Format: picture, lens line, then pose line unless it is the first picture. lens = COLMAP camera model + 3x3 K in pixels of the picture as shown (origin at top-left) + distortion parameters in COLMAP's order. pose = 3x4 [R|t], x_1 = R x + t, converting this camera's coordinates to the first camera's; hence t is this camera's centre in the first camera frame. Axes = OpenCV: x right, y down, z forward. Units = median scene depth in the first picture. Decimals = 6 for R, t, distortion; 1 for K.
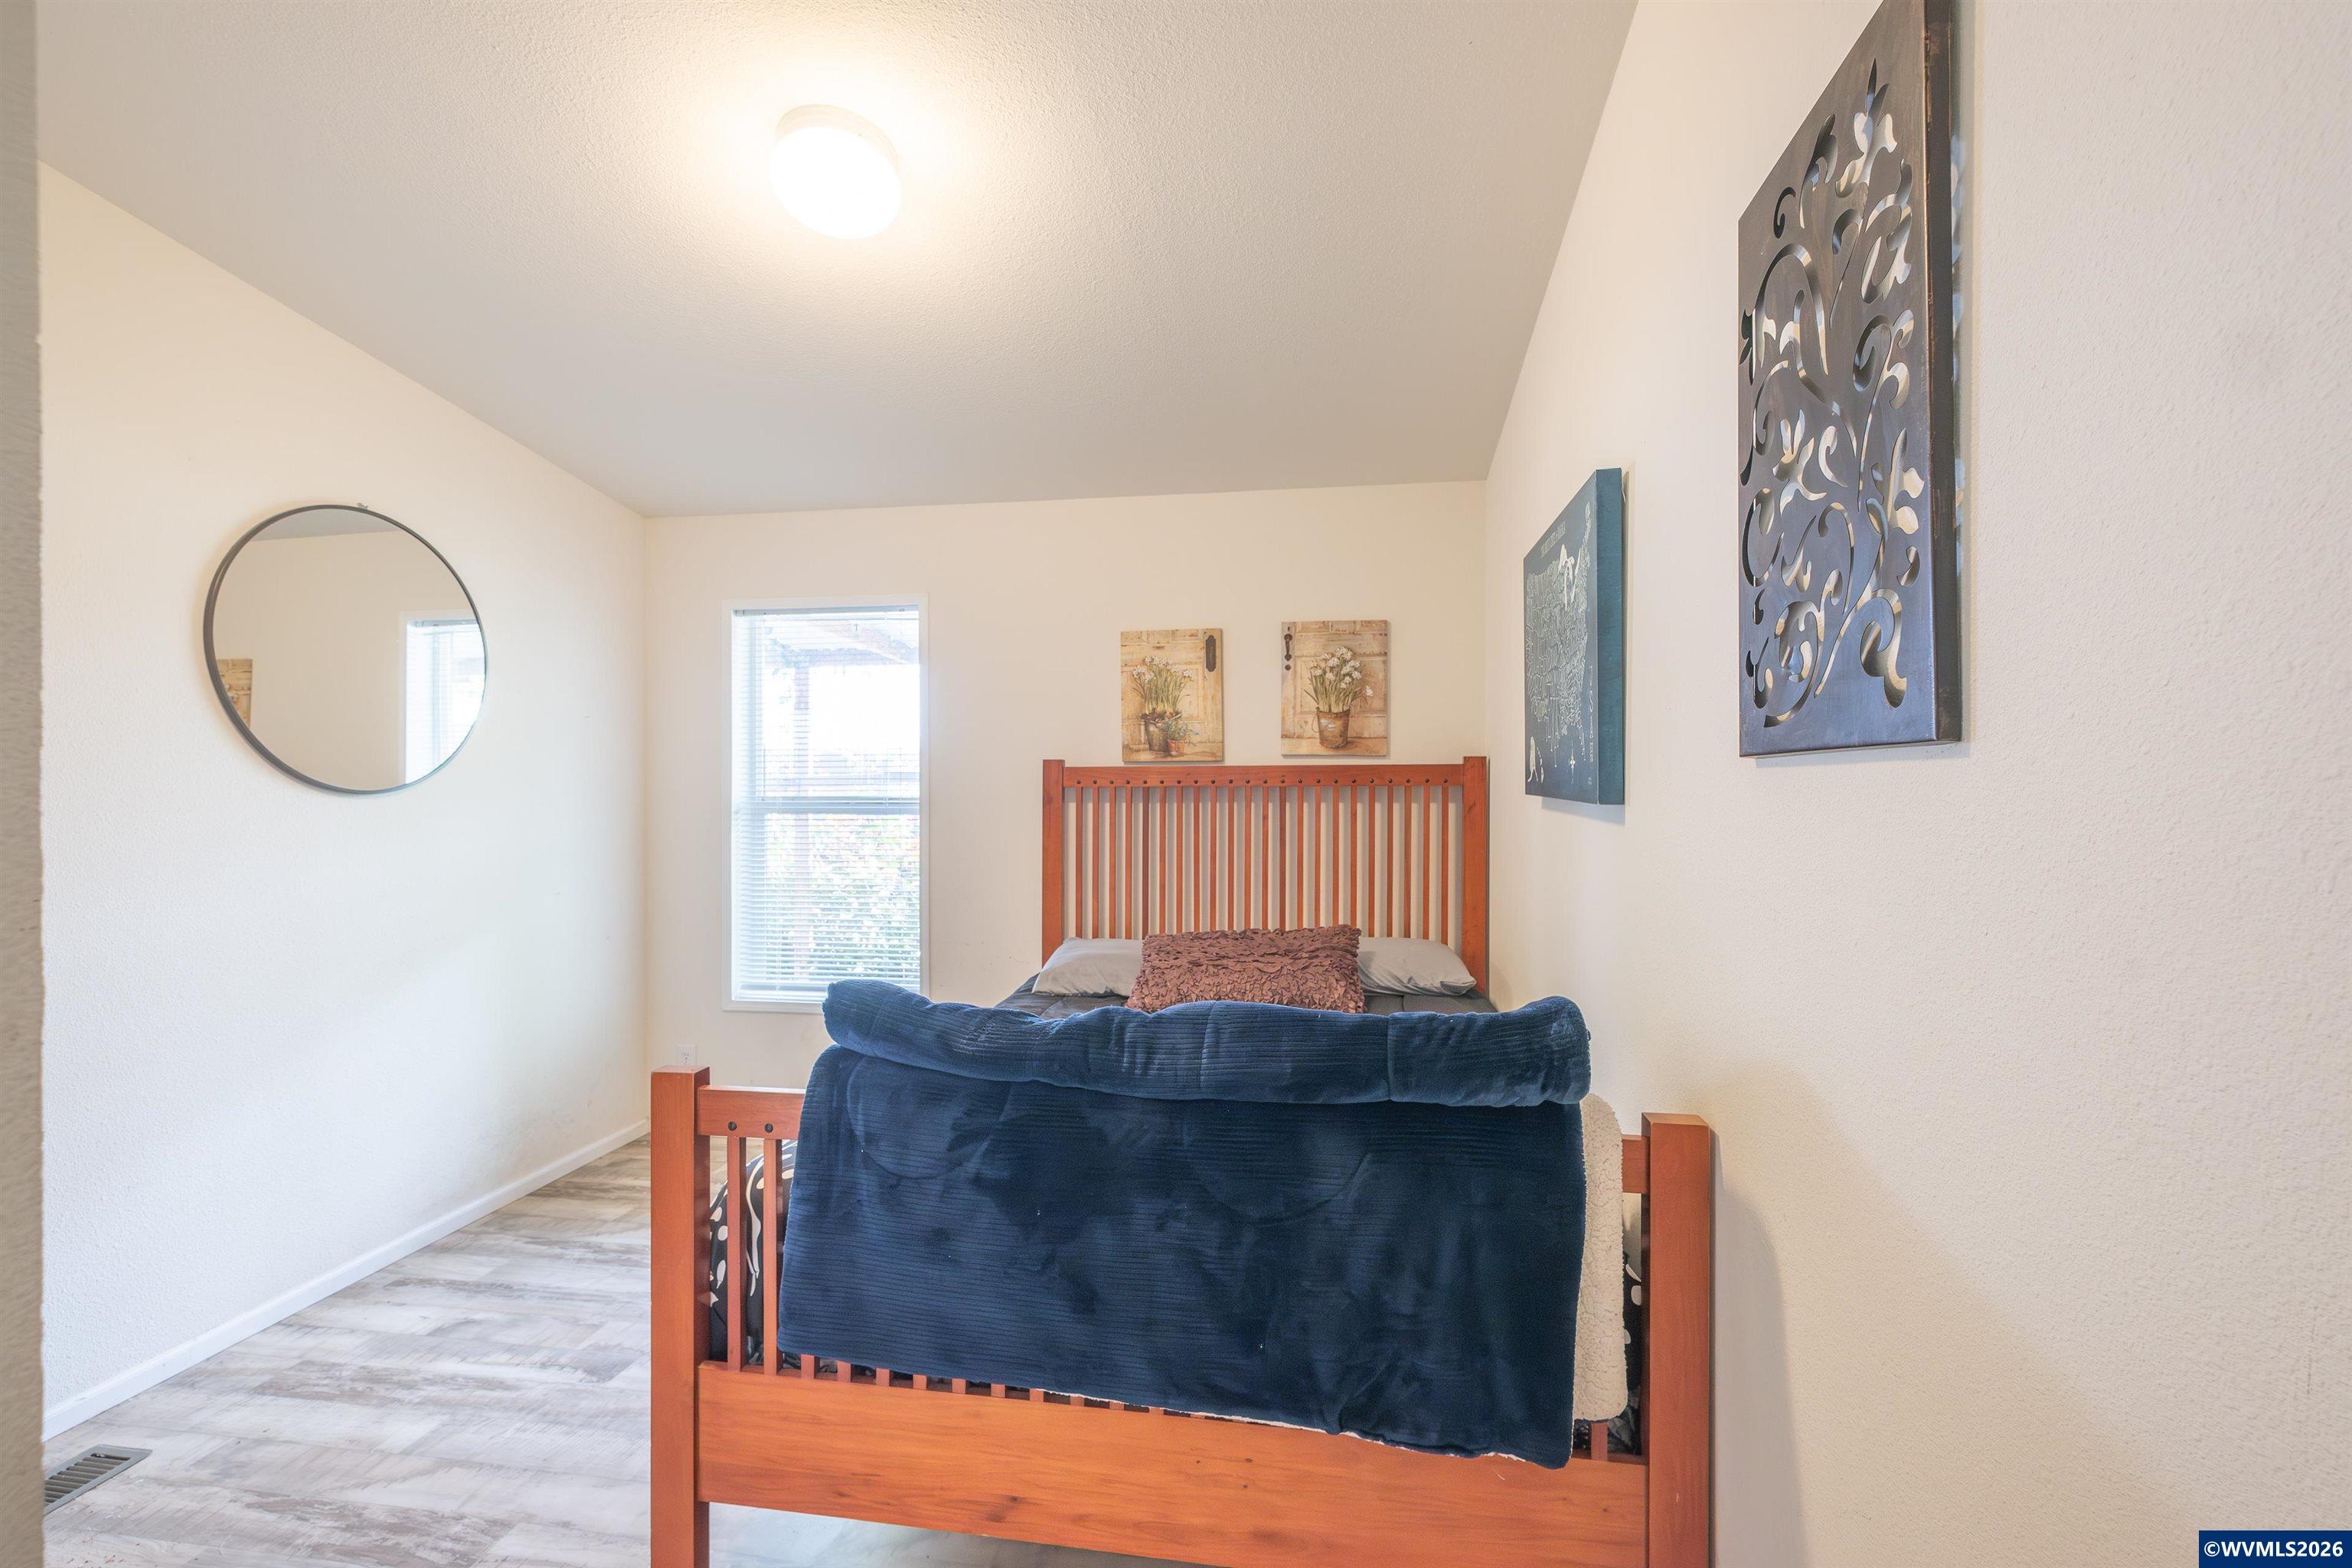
lens RADIAL K [[998.1, 0, 1175.6], [0, 998.1, 780.8], [0, 0, 1]] dist [0.003525, 0.000150]
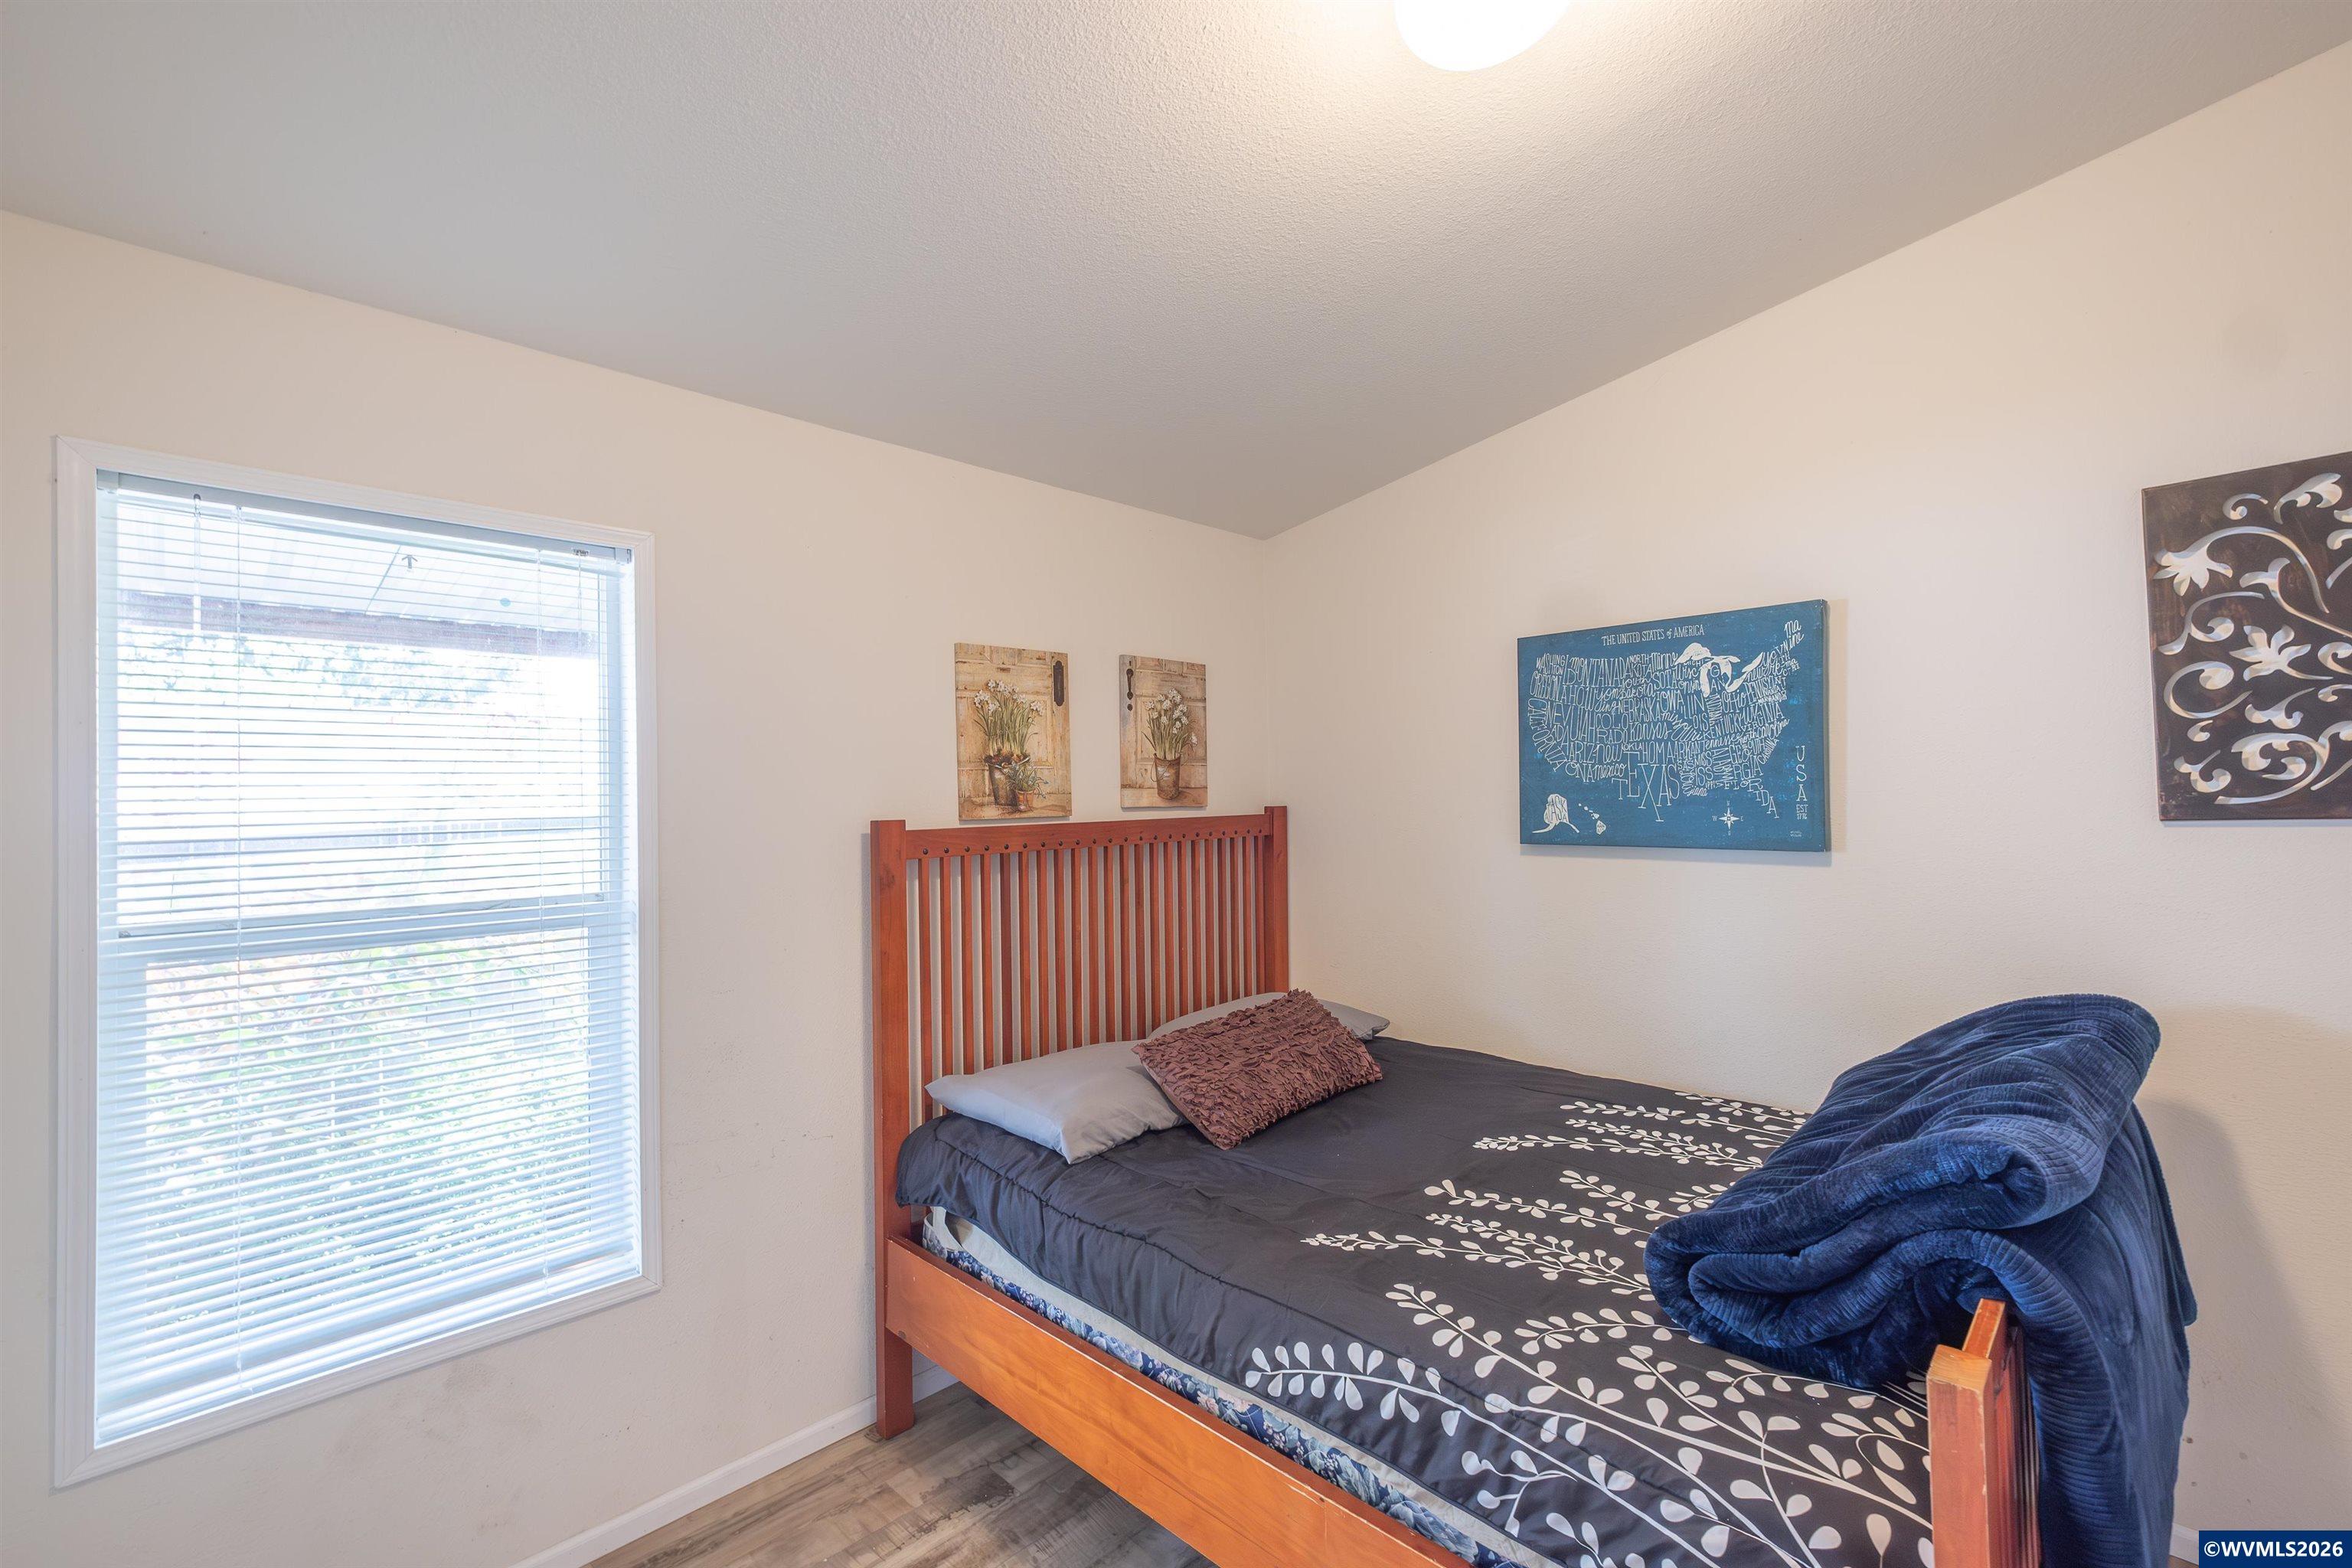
lens RADIAL K [[998.1, 0, 1174.0], [0, 998.1, 781.5], [0, 0, 1]] dist [0.003525, 0.000150]
pose [[0.594459, 0.002923, 0.804120, -0.557228], [0.021263, 0.999587, -0.019353, -0.030509], [-0.803845, 0.028603, 0.594151, 0.446445]]
